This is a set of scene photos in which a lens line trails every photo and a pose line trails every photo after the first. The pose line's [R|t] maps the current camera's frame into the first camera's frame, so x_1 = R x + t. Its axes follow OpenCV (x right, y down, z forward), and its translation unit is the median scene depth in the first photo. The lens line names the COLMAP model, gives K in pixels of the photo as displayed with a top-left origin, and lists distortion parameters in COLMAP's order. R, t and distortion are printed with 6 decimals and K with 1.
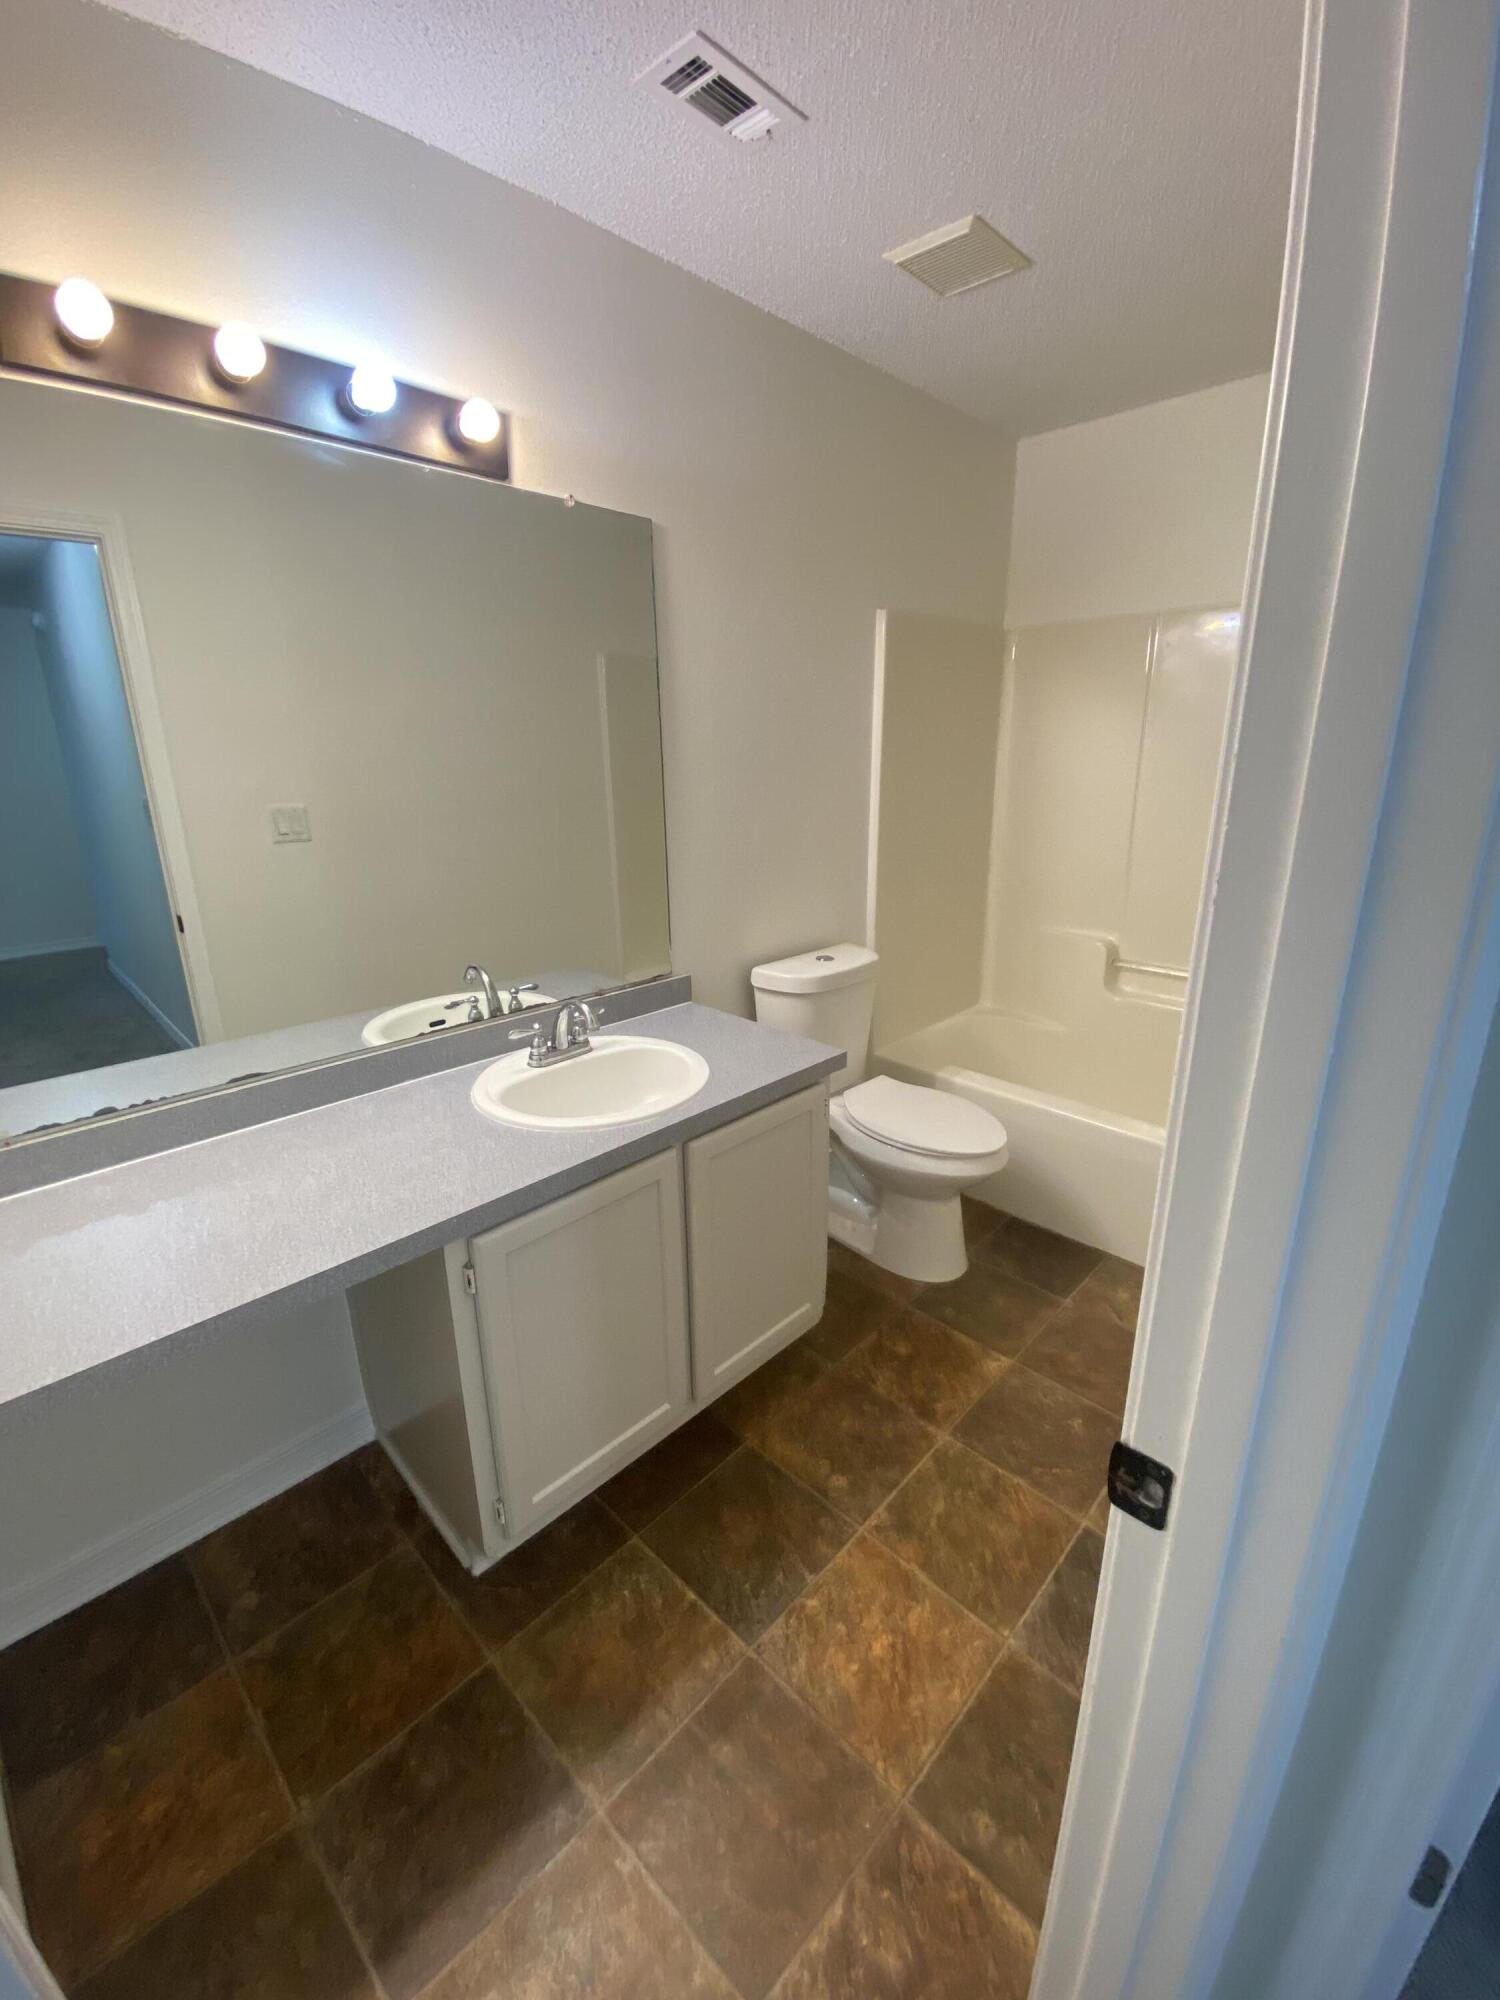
lens RADIAL K [[812.6, 0, 755.3], [0, 812.6, 998.1], [0, 0, 1]] dist [-0.003990, -0.001972]
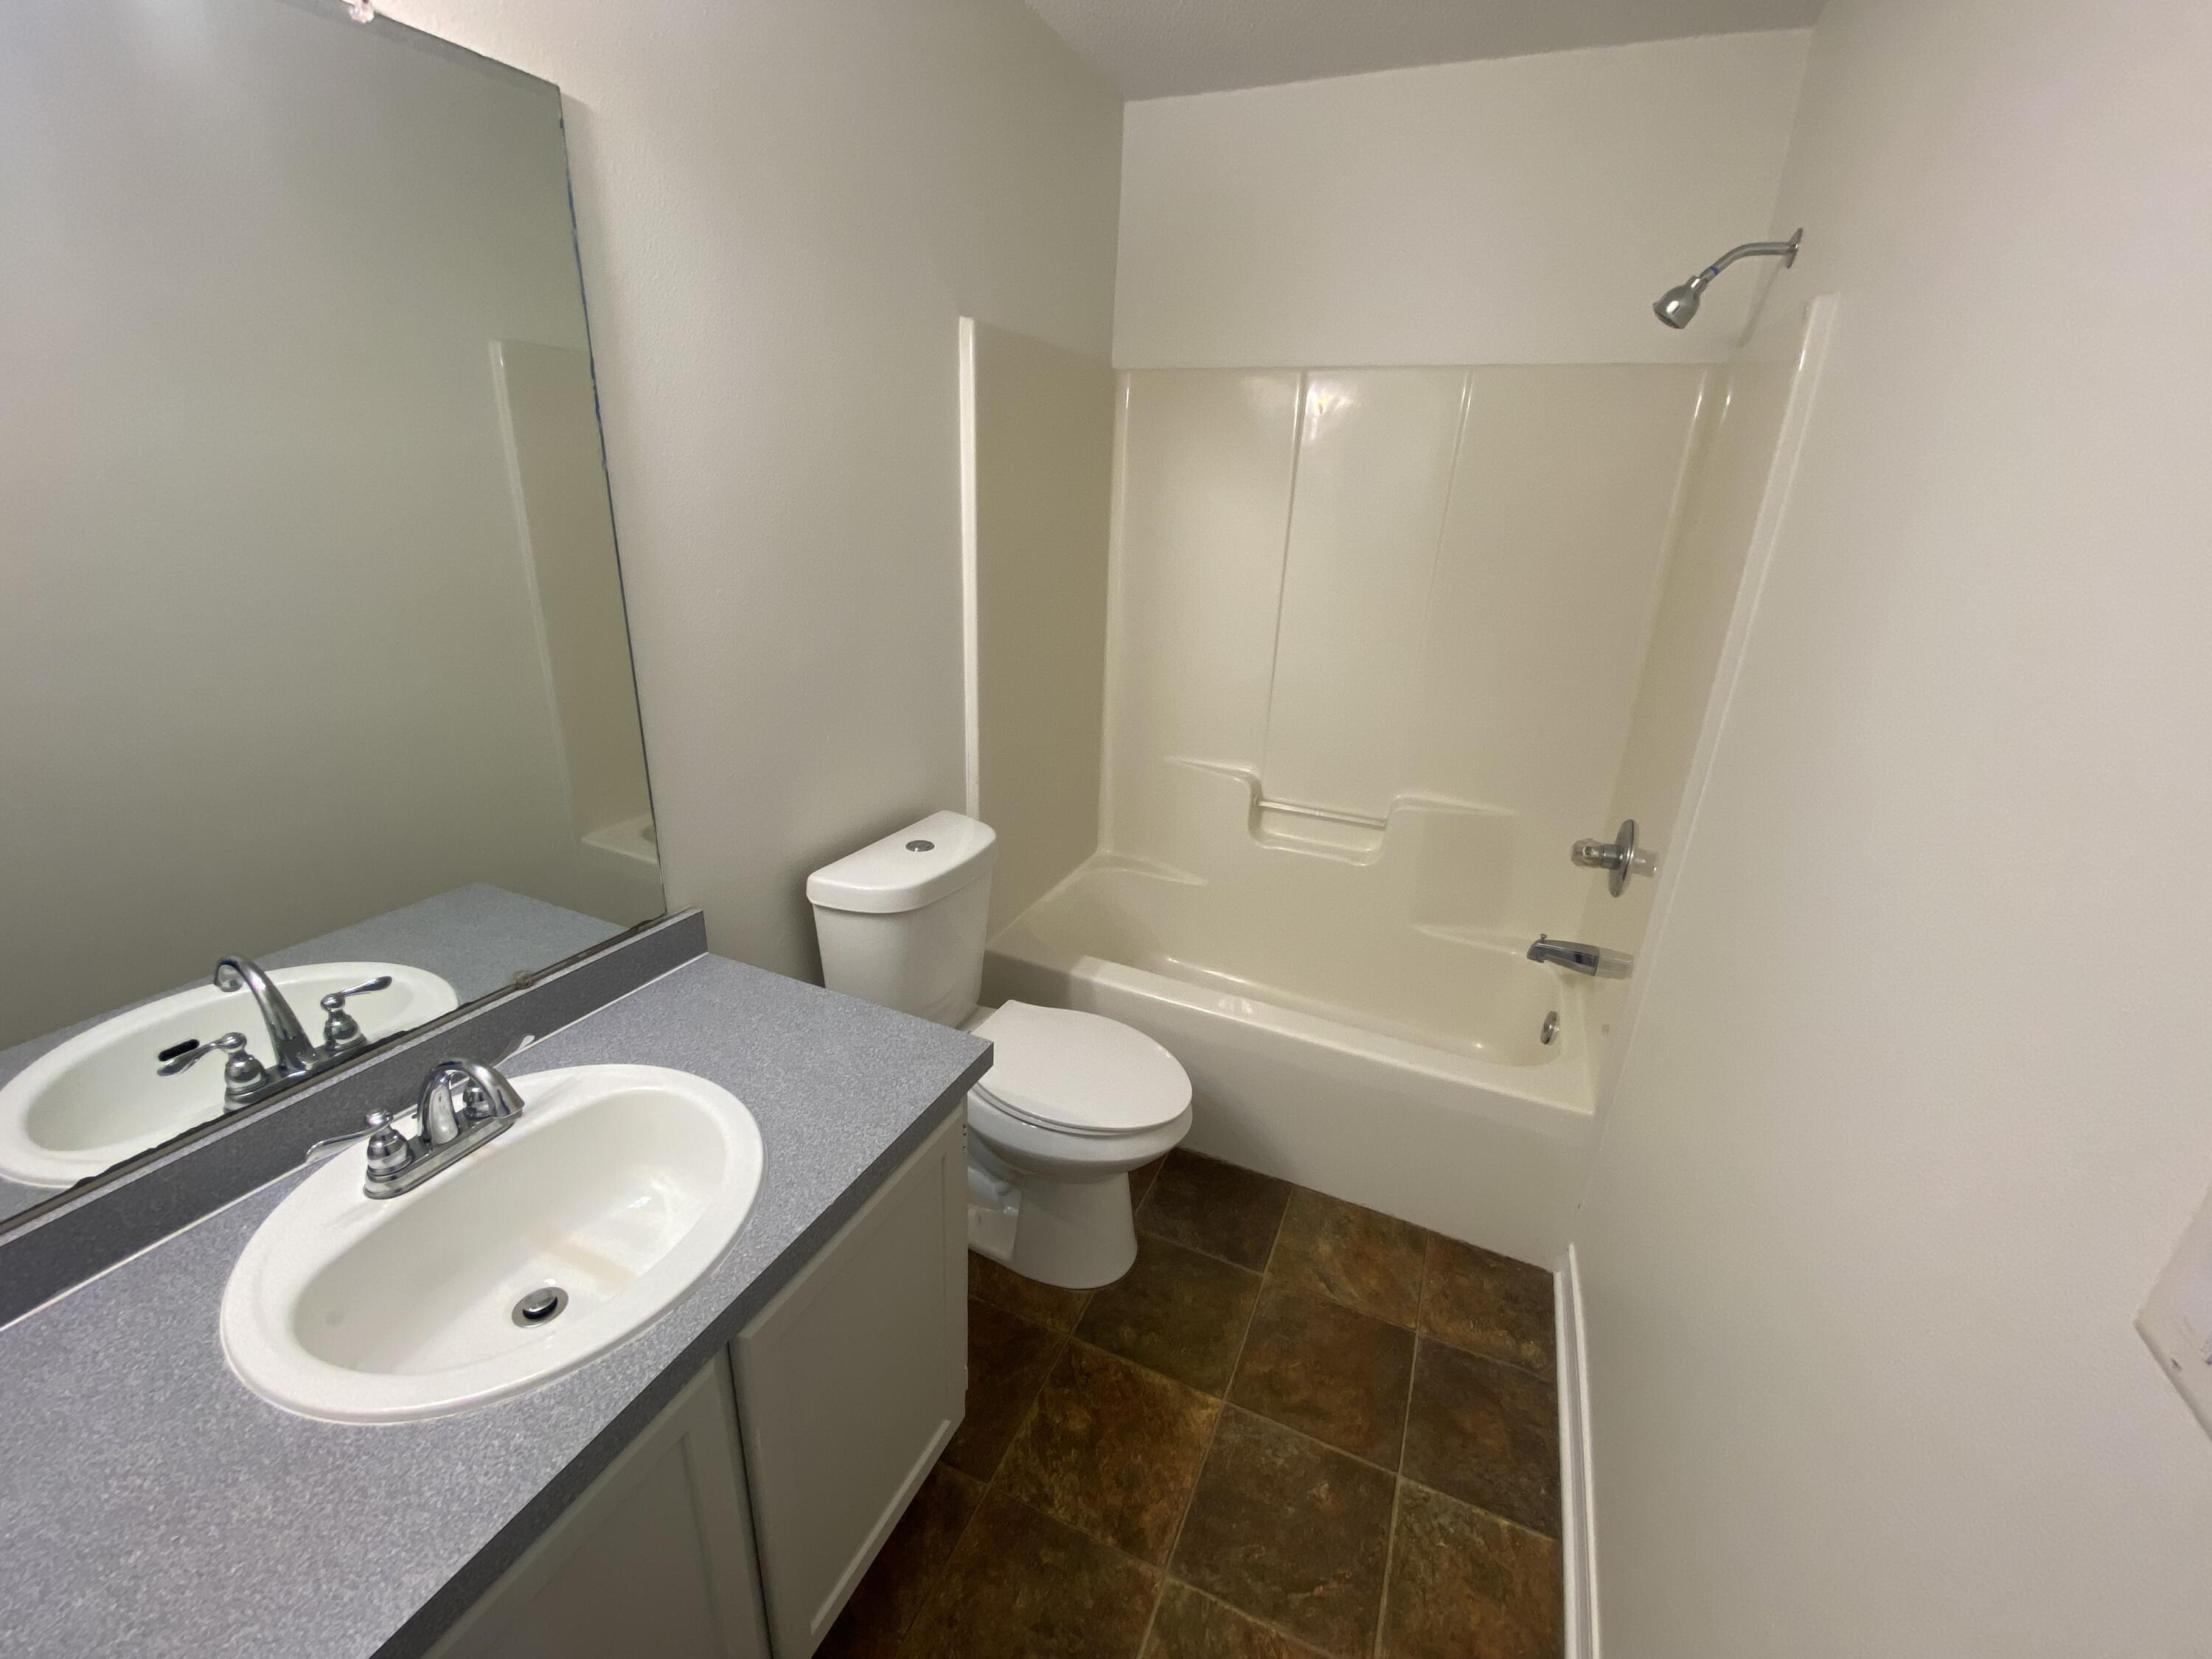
lens RADIAL K [[898.8, 0, 1103.7], [0, 898.8, 831.6], [0, 0, 1]] dist [-0.003990, -0.001972]
pose [[0.935473, -0.070109, 0.346373, -0.030268], [0.045948, 0.995934, 0.077491, -0.134244], [-0.350398, -0.056576, 0.934891, 0.302199]]
